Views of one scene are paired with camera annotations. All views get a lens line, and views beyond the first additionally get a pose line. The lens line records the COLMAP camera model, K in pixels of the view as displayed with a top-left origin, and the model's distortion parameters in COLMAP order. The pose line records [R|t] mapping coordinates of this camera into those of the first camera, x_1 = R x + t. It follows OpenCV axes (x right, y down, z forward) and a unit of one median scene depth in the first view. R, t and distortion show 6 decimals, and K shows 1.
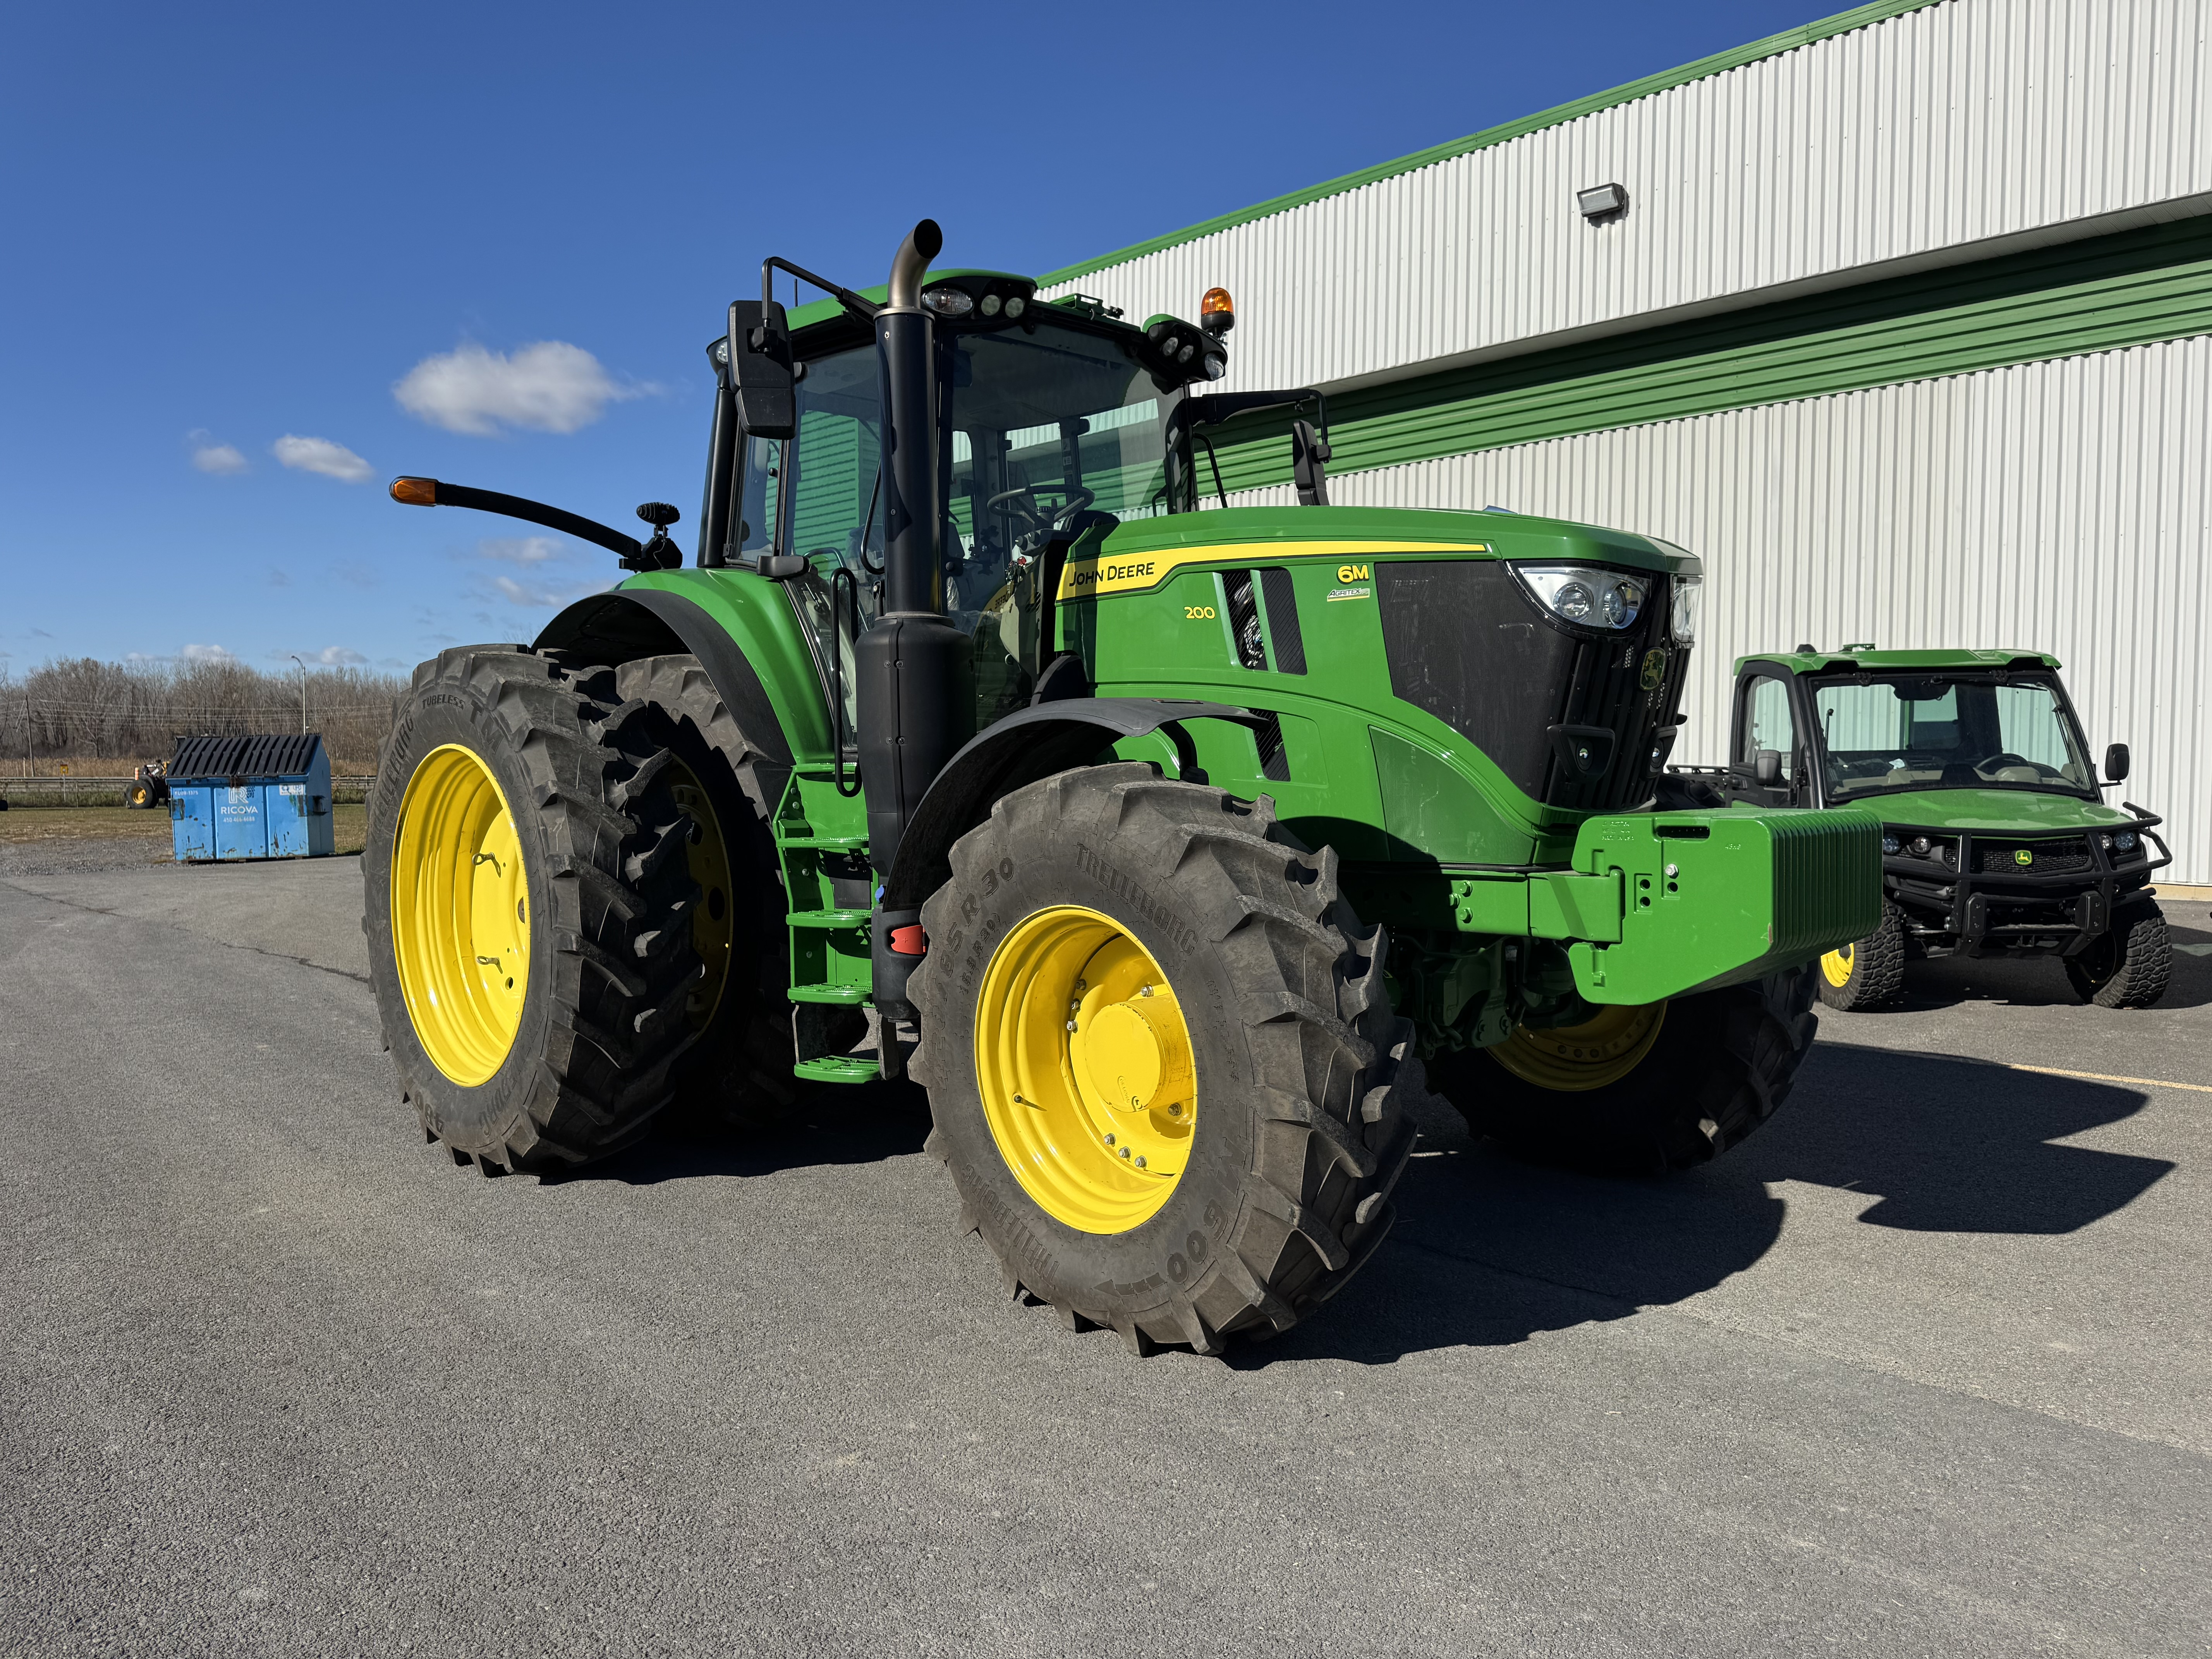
lens RADIAL K [[1540.1, 0, 1126.3], [0, 1540.1, 814.3], [0, 0, 1]] dist [0.095734, 0.000595]
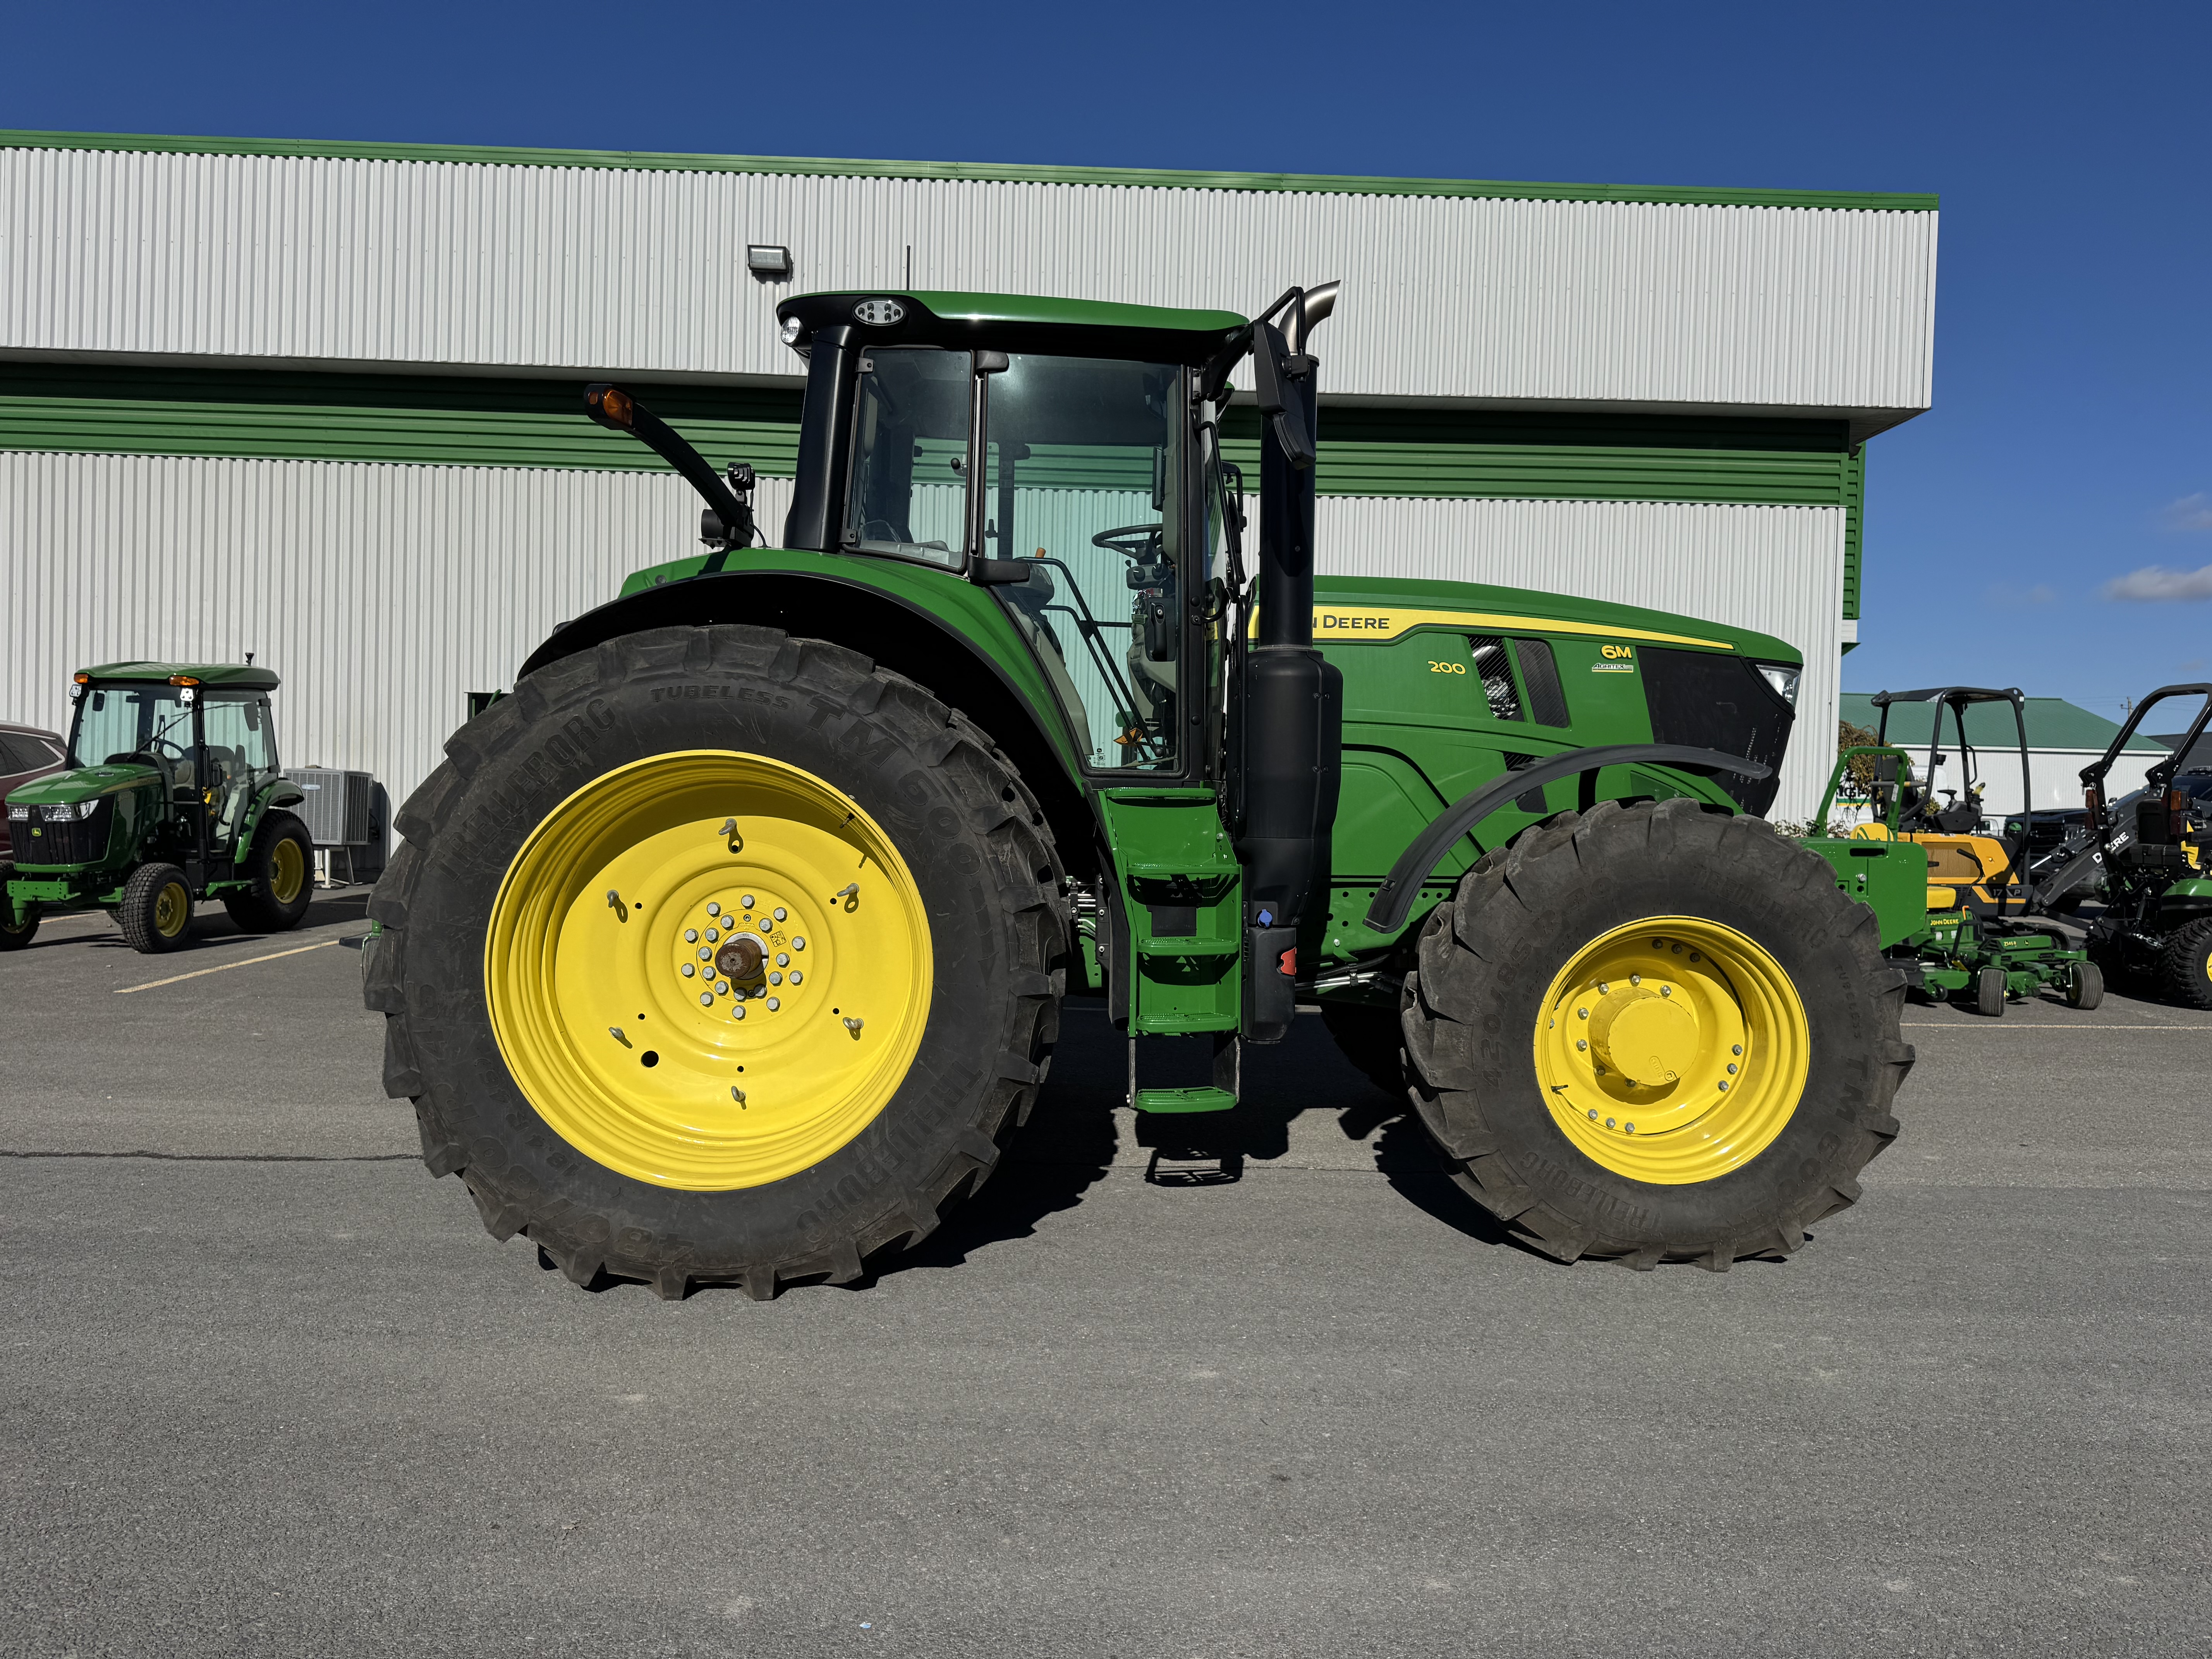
lens RADIAL K [[1540.1, 0, 1065.1], [0, 1540.1, 804.8], [0, 0, 1]] dist [0.095734, 0.000595]
pose [[0.685055, 0.011161, 0.728405, -1.016824], [0.000700, 0.999872, -0.015979, -0.007144], [-0.728491, 0.011456, 0.684960, 0.404218]]
